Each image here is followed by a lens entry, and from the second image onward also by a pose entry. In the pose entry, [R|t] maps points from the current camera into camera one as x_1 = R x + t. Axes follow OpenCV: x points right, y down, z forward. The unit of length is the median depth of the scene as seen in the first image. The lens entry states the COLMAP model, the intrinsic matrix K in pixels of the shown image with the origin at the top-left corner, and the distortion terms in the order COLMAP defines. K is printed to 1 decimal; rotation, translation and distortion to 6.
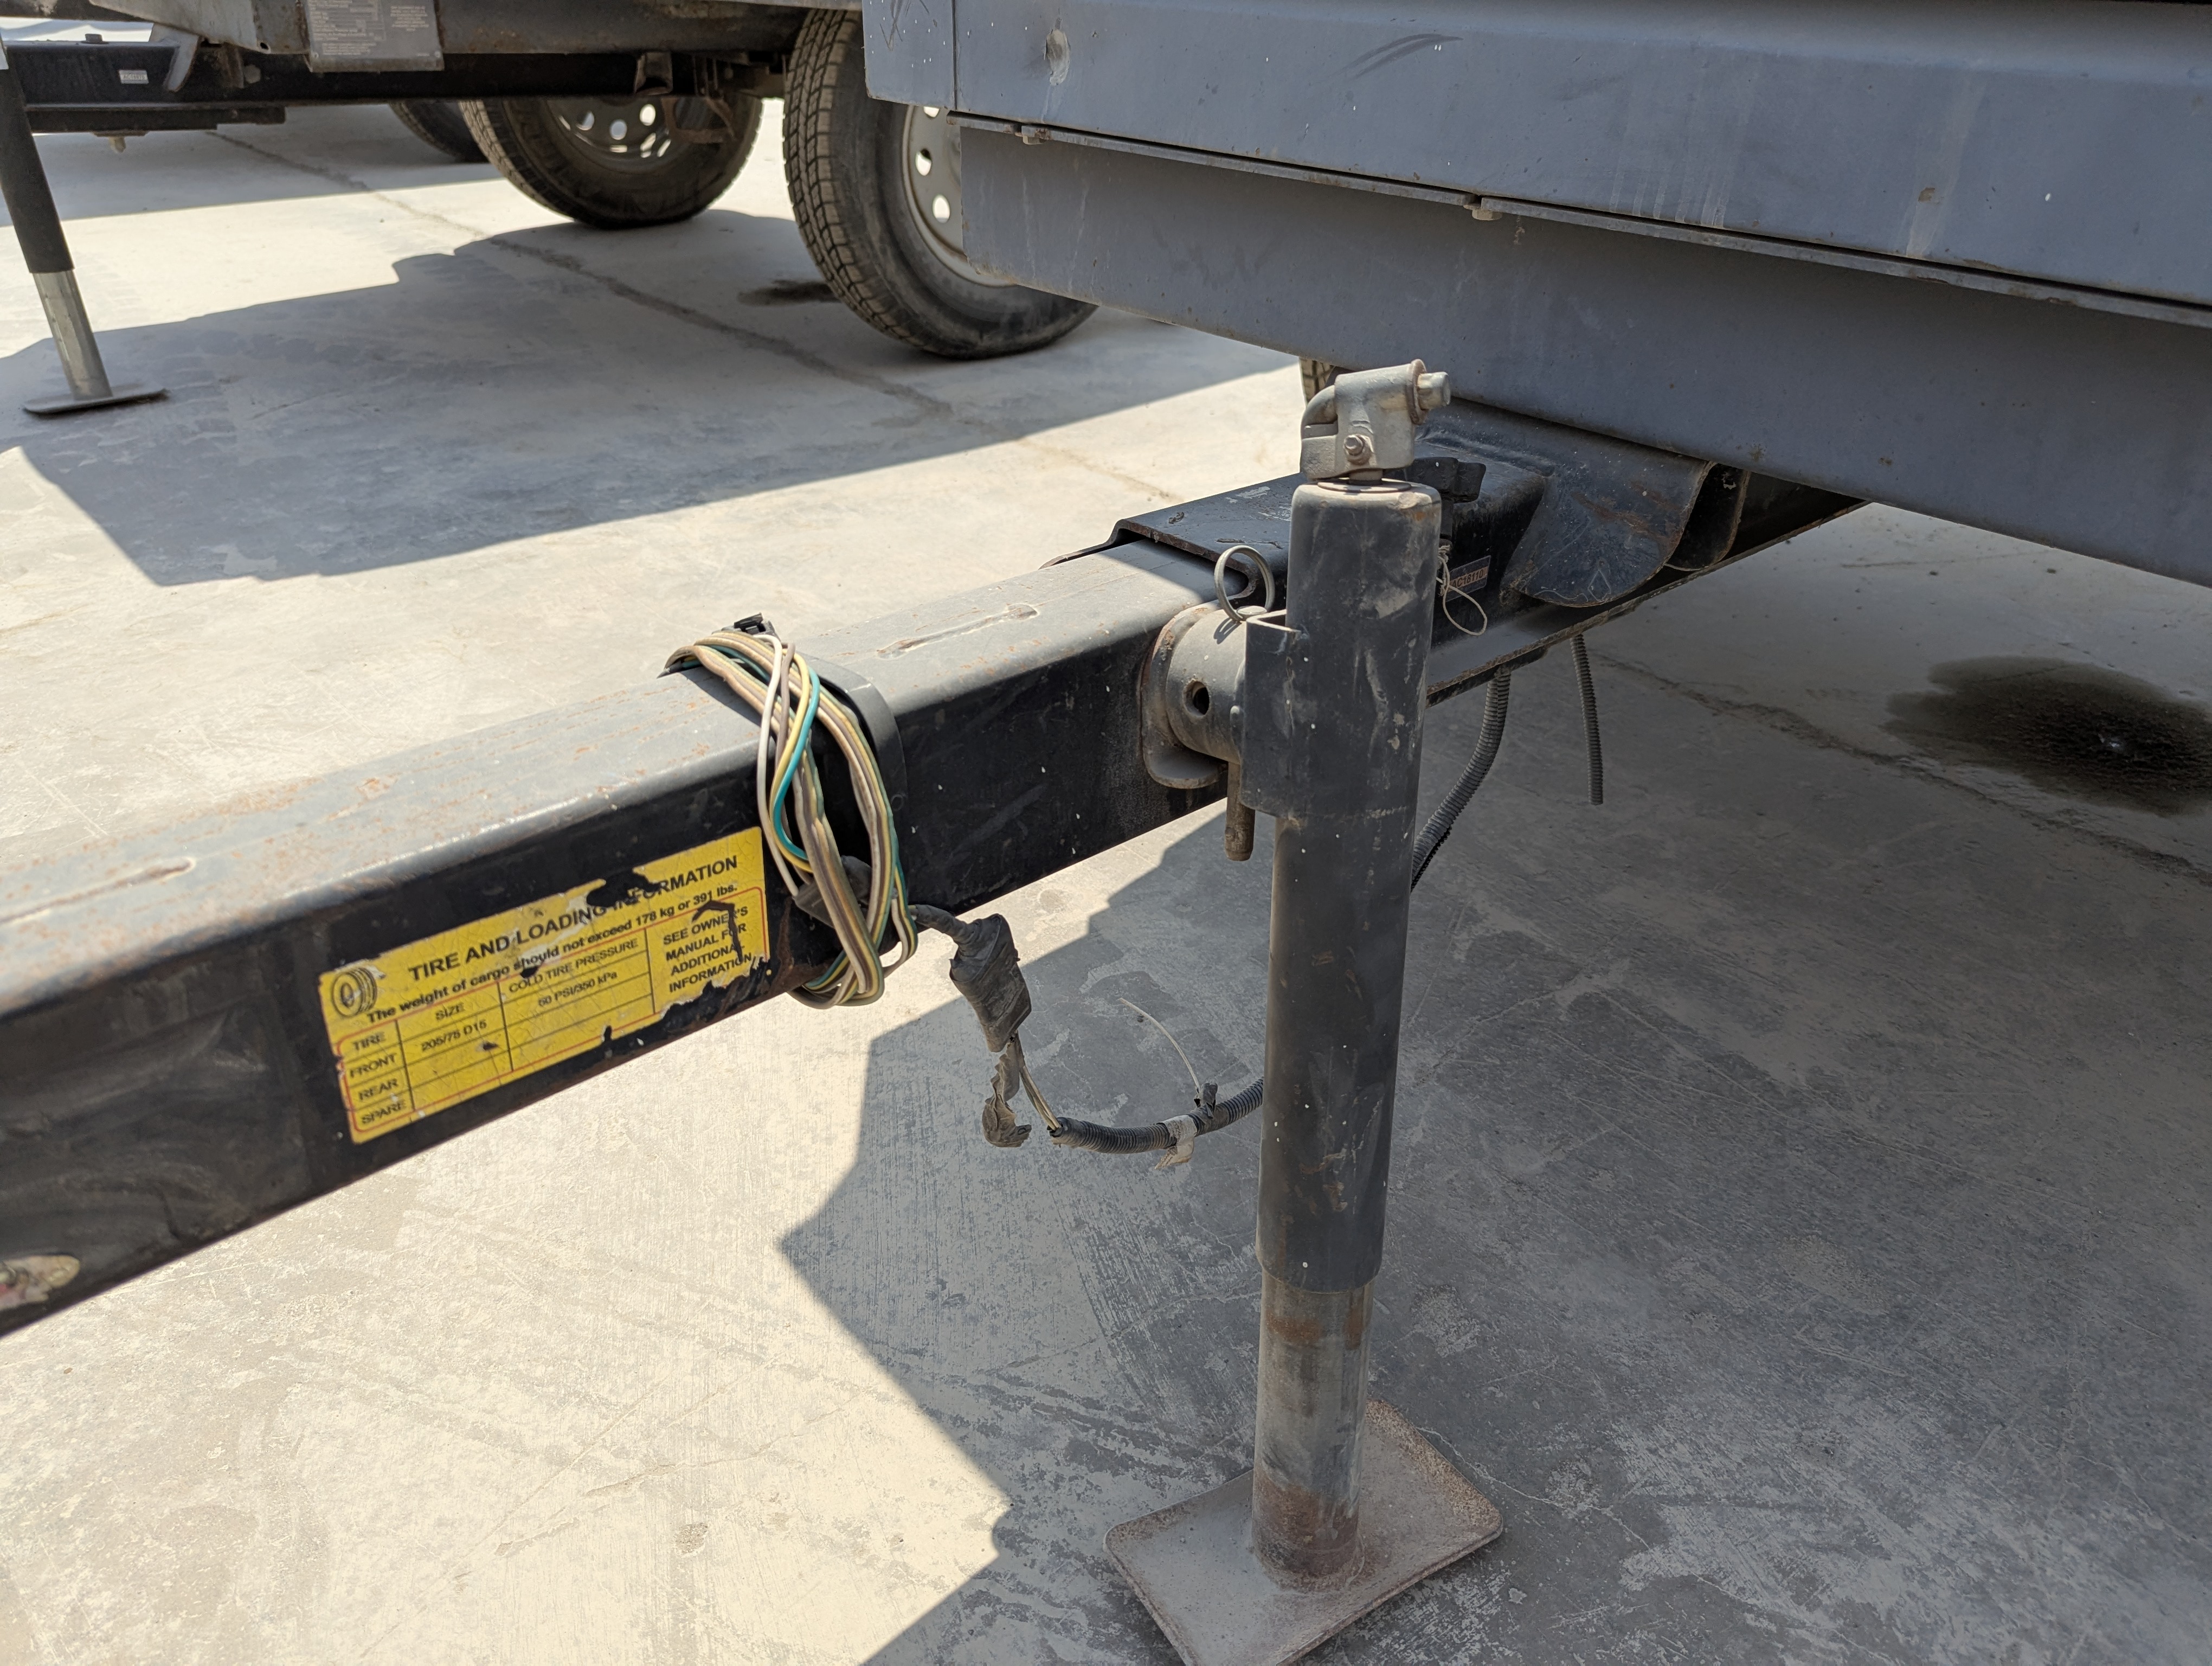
lens RADIAL K [[1584.3, 0, 1102.4], [0, 1584.3, 815.0], [0, 0, 1]] dist [0.040663, -0.036979]
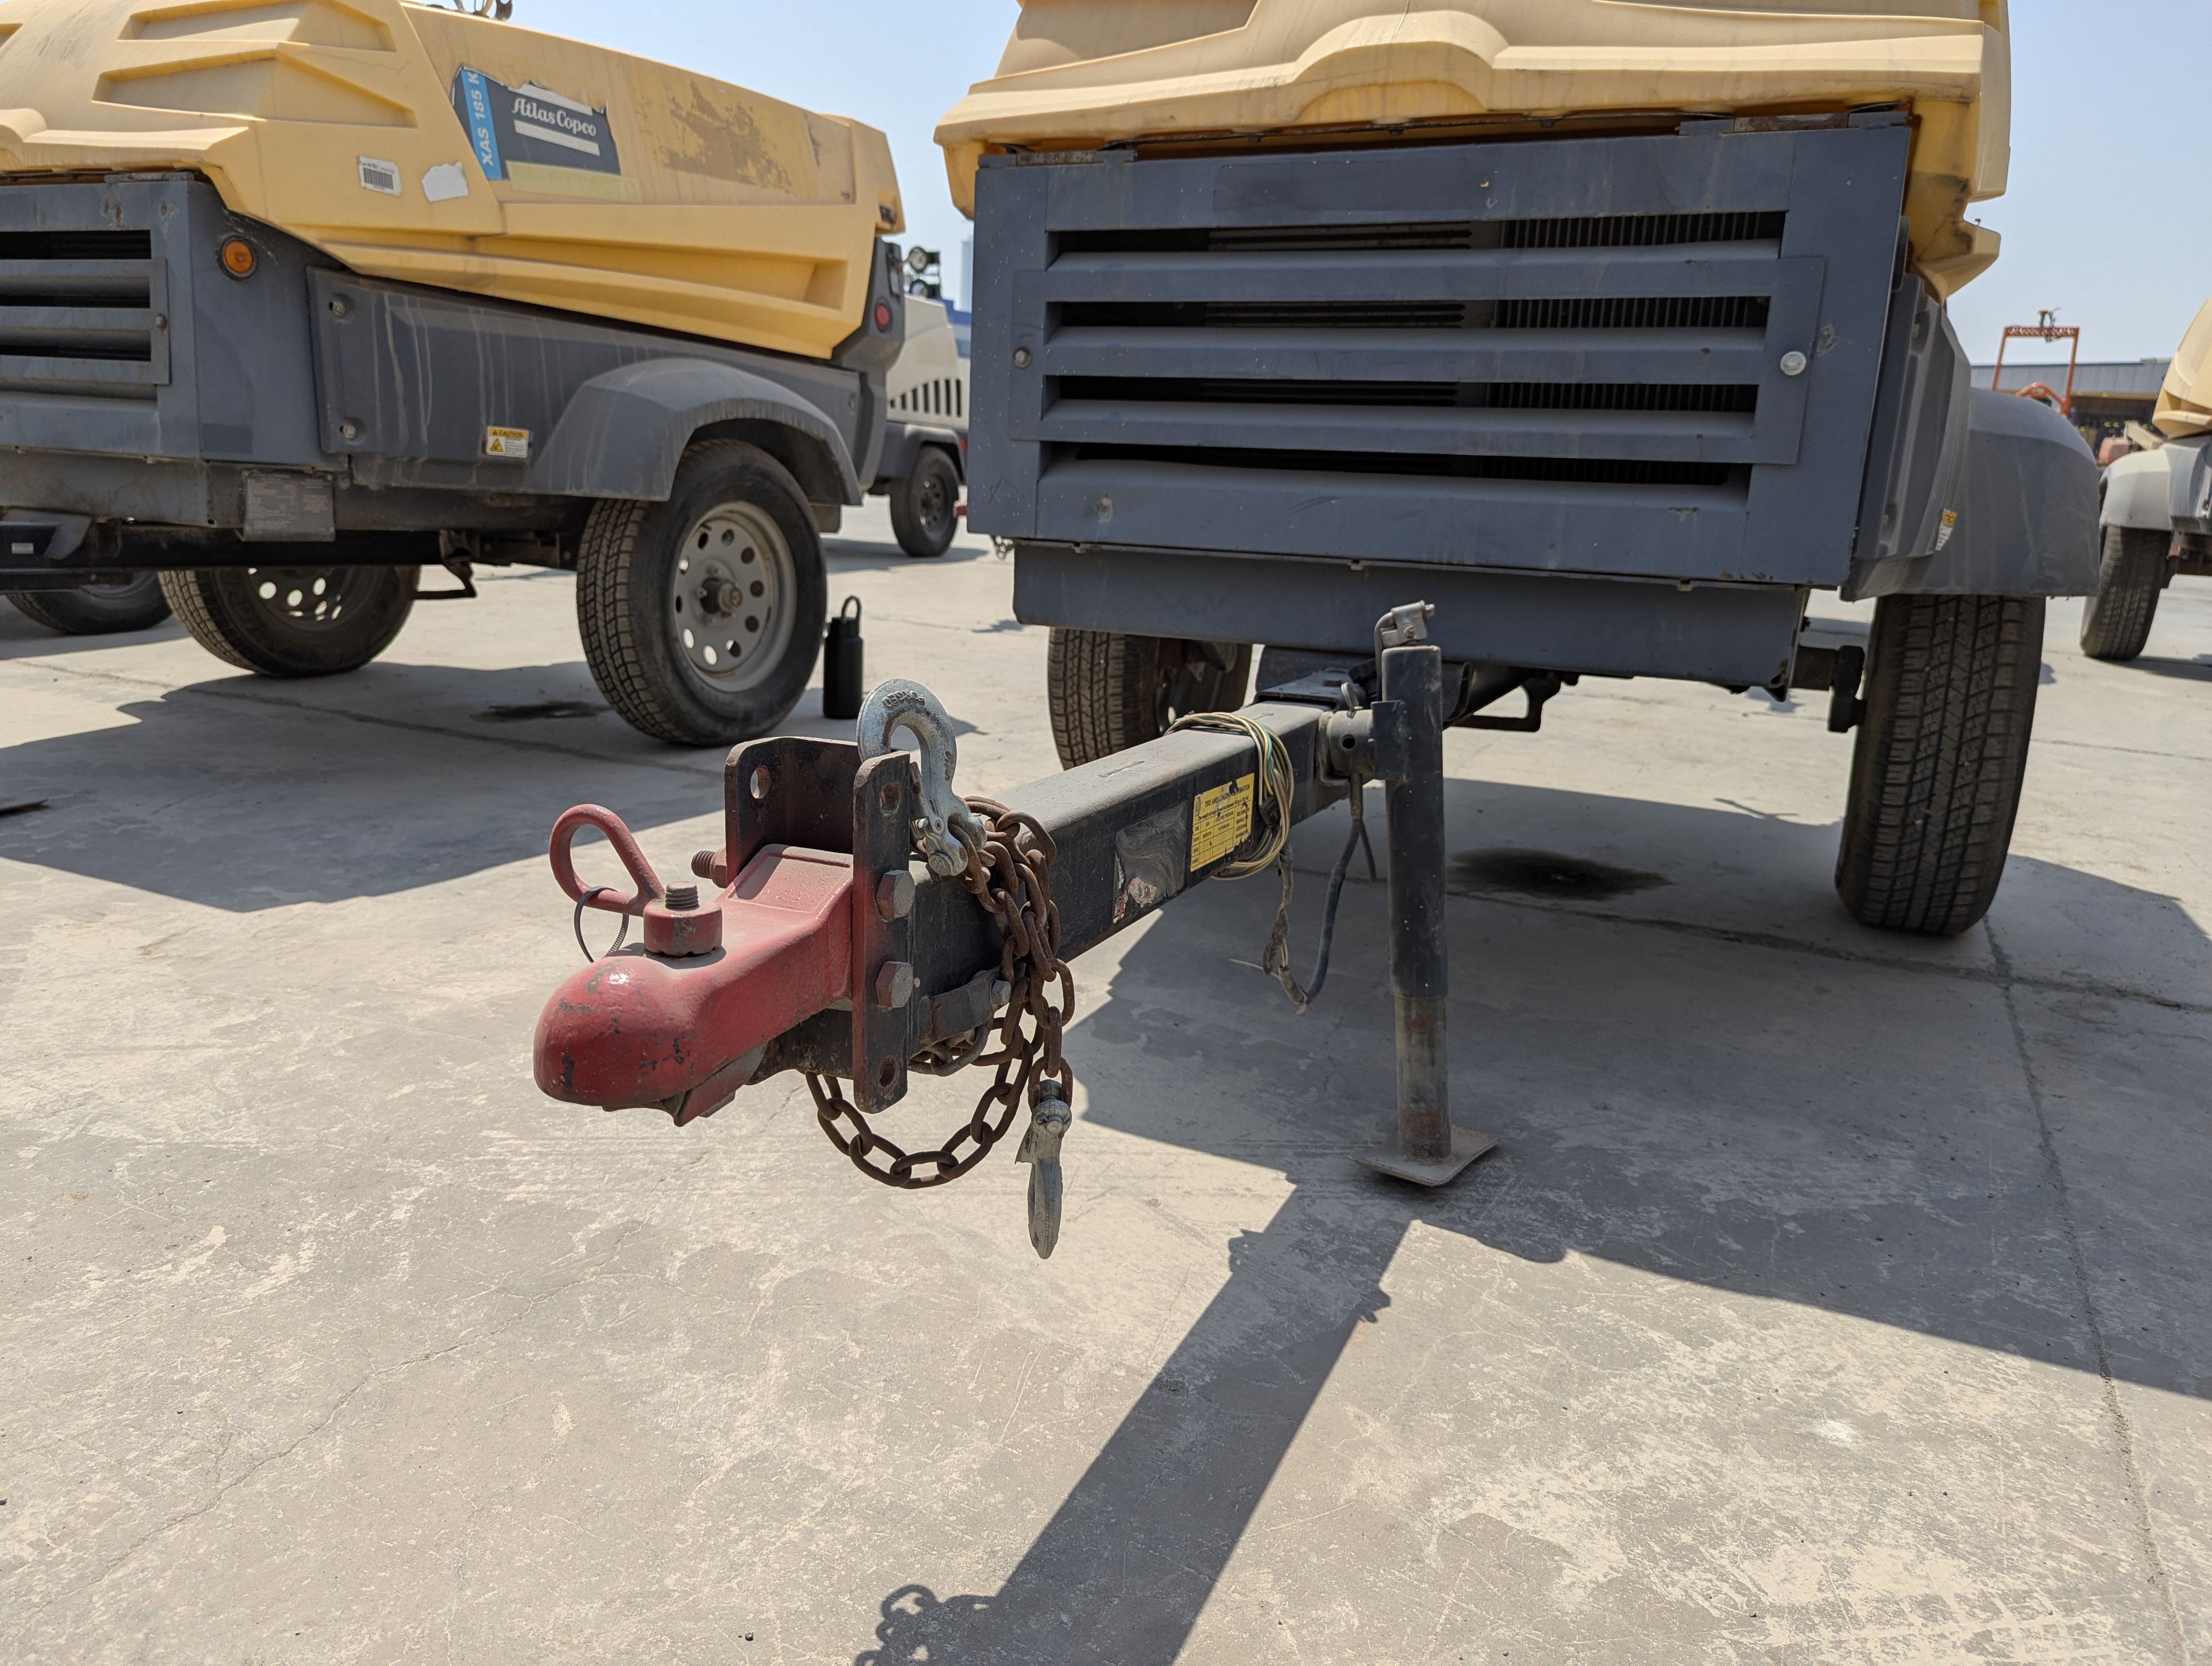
lens RADIAL K [[1584.3, 0, 1078.3], [0, 1584.3, 815.7], [0, 0, 1]] dist [0.040663, -0.036979]
pose [[0.923633, -0.069207, 0.376977, -0.428382], [0.171791, 0.953984, -0.245769, 0.192368], [-0.342621, 0.291762, 0.893021, -0.336793]]
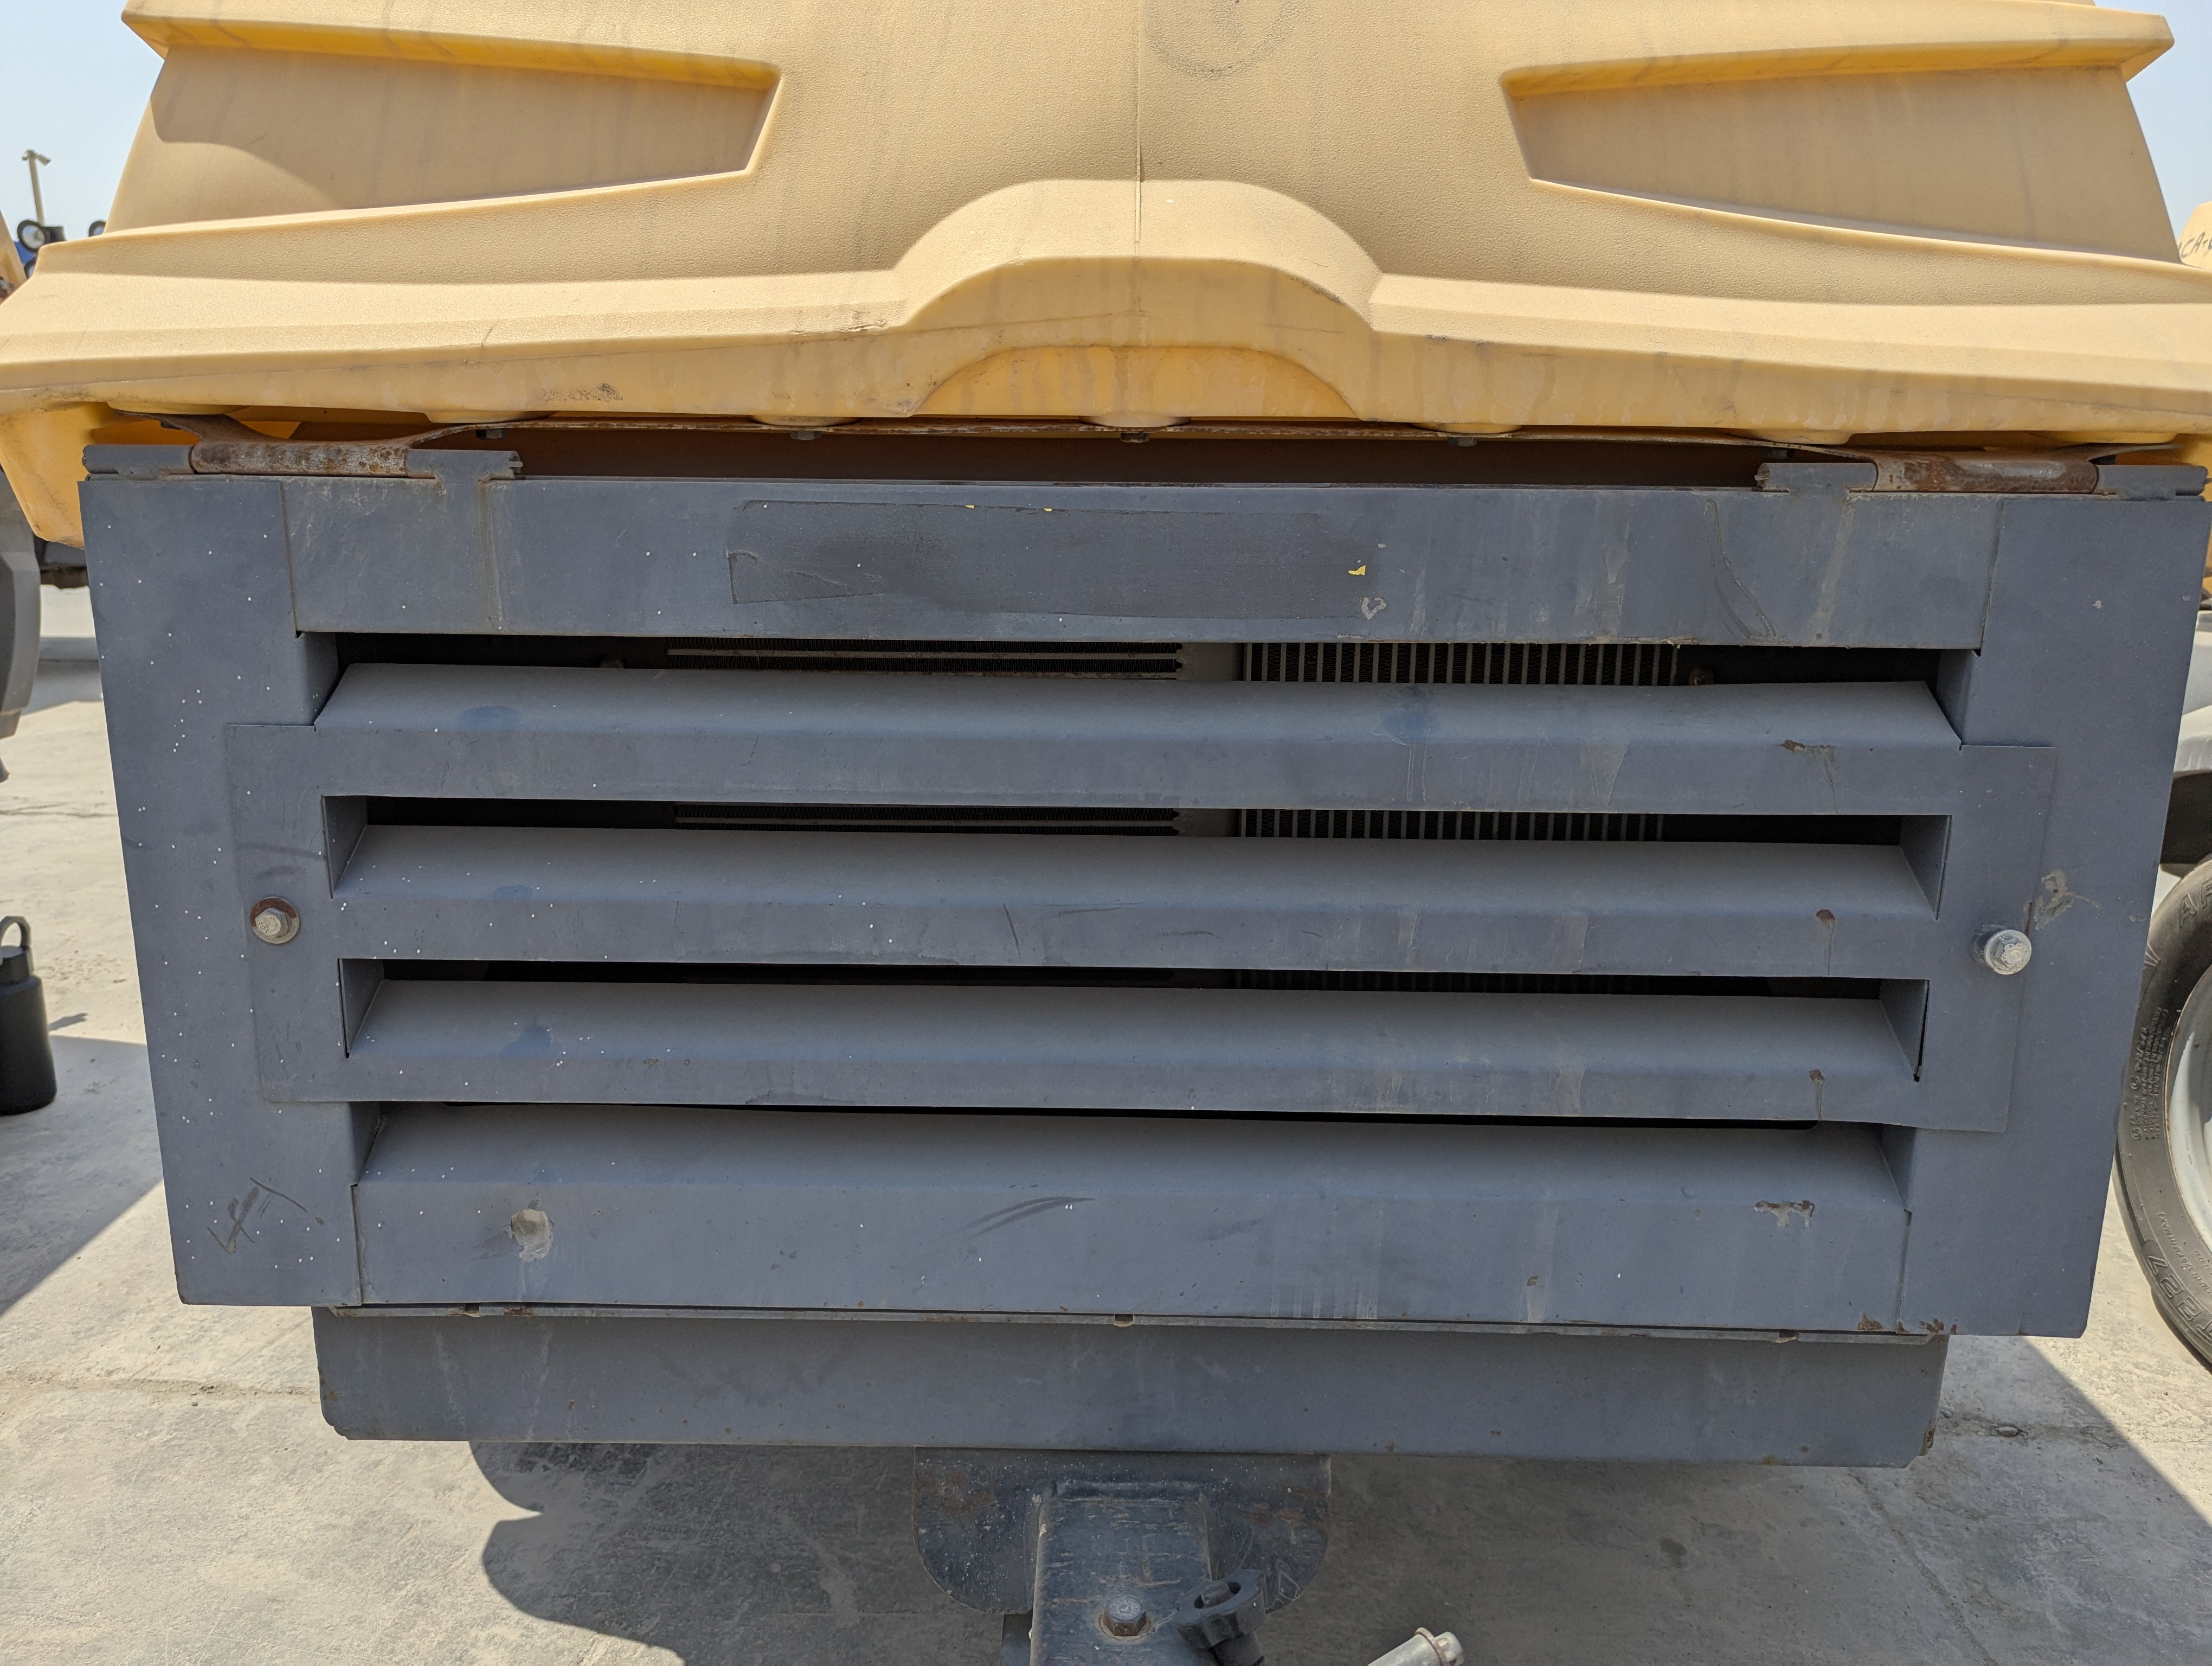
lens RADIAL K [[1584.3, 0, 1083.4], [0, 1584.3, 823.2], [0, 0, 1]] dist [0.040663, -0.036979]
pose [[0.686133, -0.179168, 0.705068, -0.204015], [0.362688, 0.924404, -0.118043, -0.240557], [-0.630618, 0.336713, 0.699246, 0.059653]]
